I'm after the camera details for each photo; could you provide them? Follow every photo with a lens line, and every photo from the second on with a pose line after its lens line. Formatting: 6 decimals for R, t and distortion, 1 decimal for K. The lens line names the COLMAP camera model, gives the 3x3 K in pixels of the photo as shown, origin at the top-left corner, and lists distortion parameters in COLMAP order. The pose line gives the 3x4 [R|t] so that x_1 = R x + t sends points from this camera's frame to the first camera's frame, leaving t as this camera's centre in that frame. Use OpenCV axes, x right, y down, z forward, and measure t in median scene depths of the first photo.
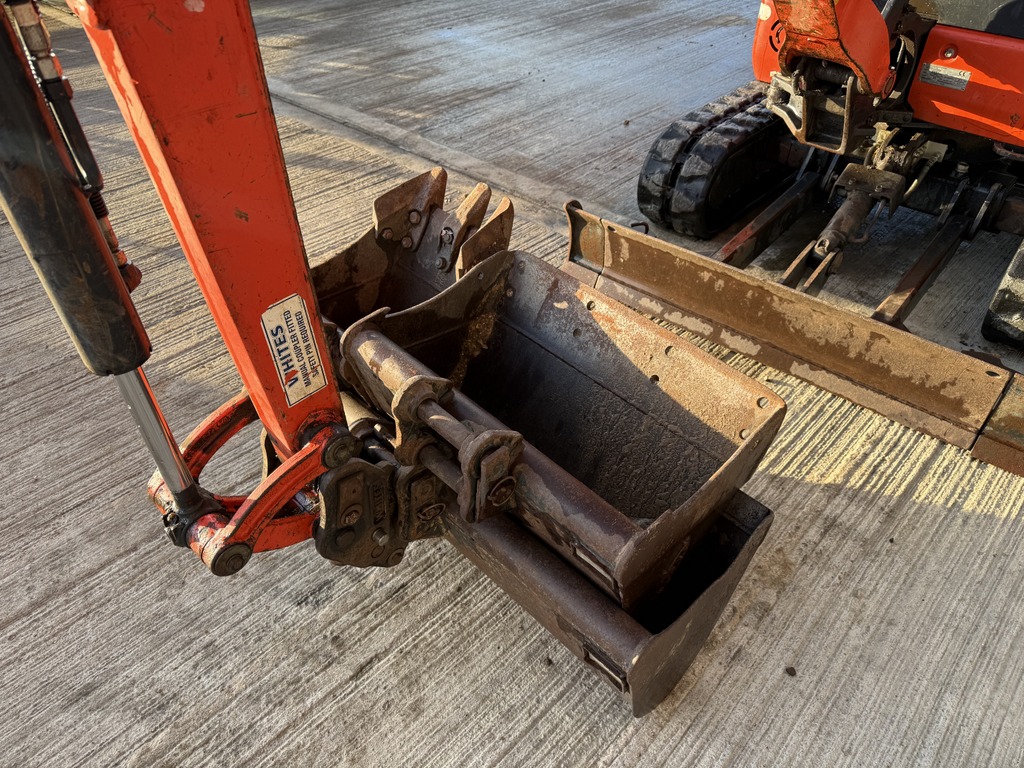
lens RADIAL K [[743.9, 0, 512.0], [0, 743.9, 384.0], [0, 0, 1]] dist [0.000348, -0.001648]
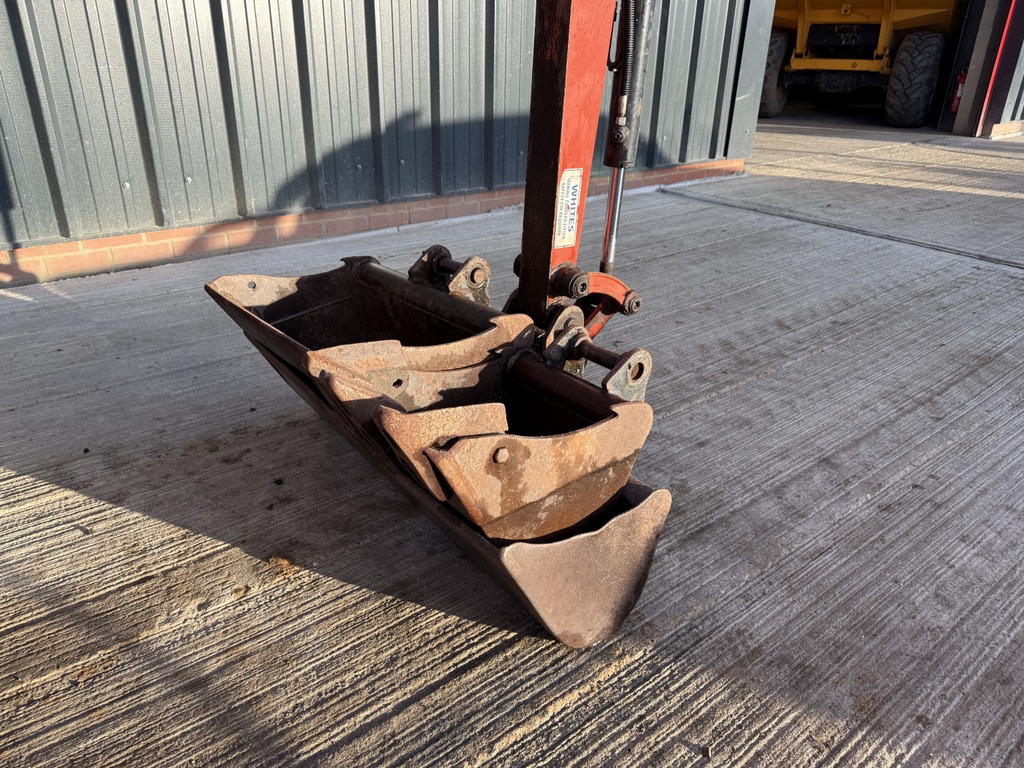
lens RADIAL K [[723.9, 0, 513.3], [0, 723.9, 384.0], [0, 0, 1]] dist [0.024556, -0.029698]
pose [[-0.991591, -0.086434, 0.096311, -0.220075], [0.049943, 0.430975, 0.900981, -0.693311], [-0.119383, 0.898215, -0.423035, 1.074025]]
